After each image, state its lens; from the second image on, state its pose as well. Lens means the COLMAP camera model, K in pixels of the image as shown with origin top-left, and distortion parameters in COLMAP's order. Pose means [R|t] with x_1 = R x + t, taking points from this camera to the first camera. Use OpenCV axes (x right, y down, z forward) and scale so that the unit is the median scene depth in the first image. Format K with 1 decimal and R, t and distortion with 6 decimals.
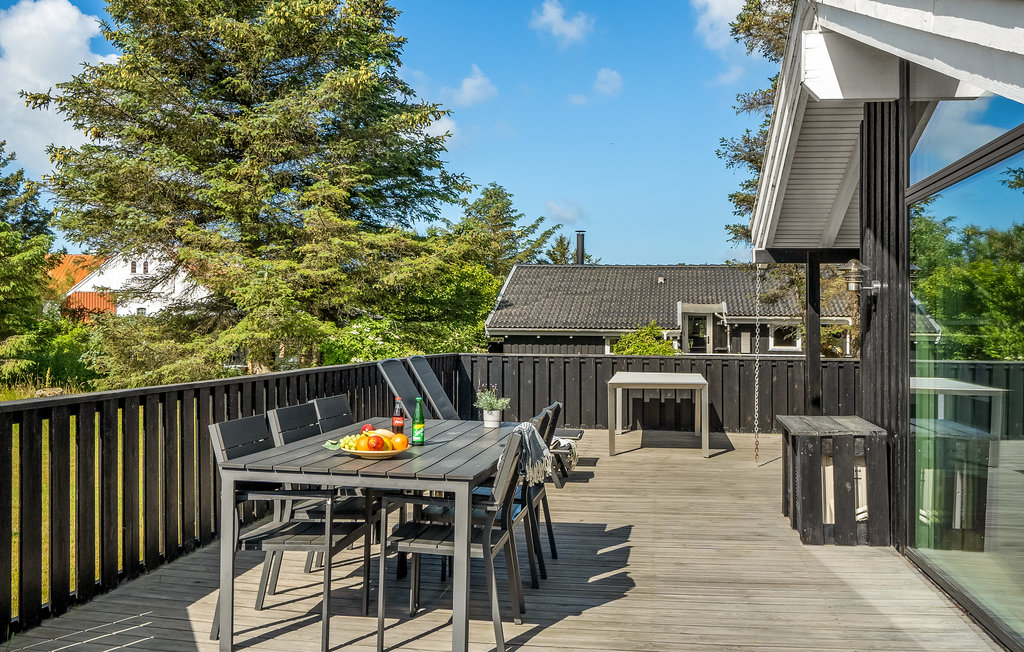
lens RADIAL K [[1187.9, 0, 512.5], [0, 1187.9, 325.0], [0, 0, 1]] dist [0.038560, 0.000000]
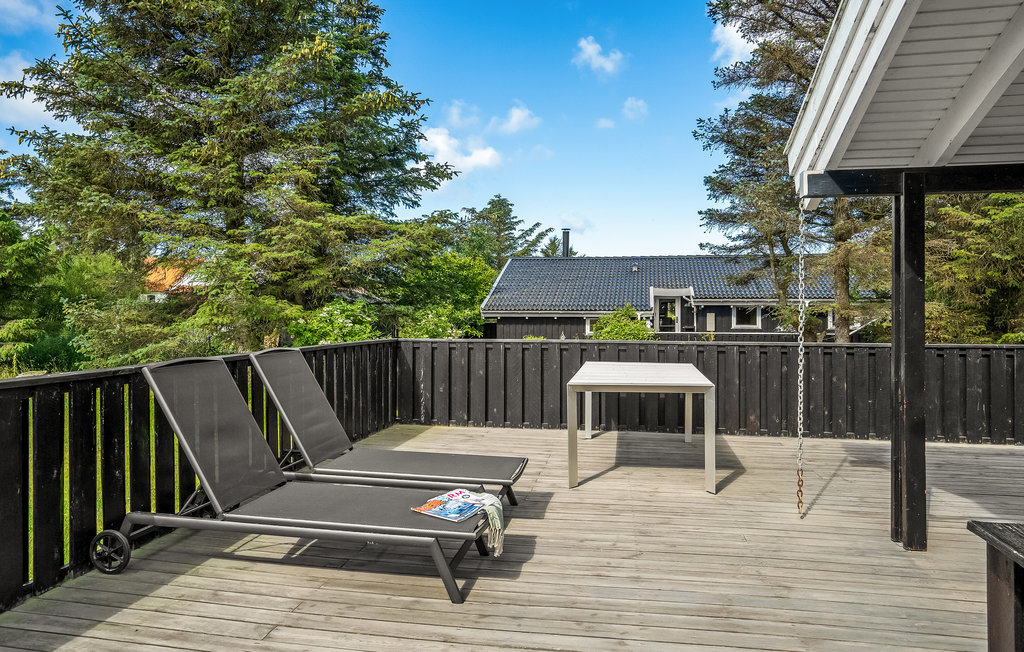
lens RADIAL K [[726.8, 0, 450.2], [0, 726.8, 337.4], [0, 0, 1]] dist [-0.012227, 0.008168]
pose [[0.992842, -0.002653, -0.119407, 0.039946], [0.007061, 0.999308, 0.036508, 0.003147], [0.119227, -0.037090, 0.992174, 0.361092]]
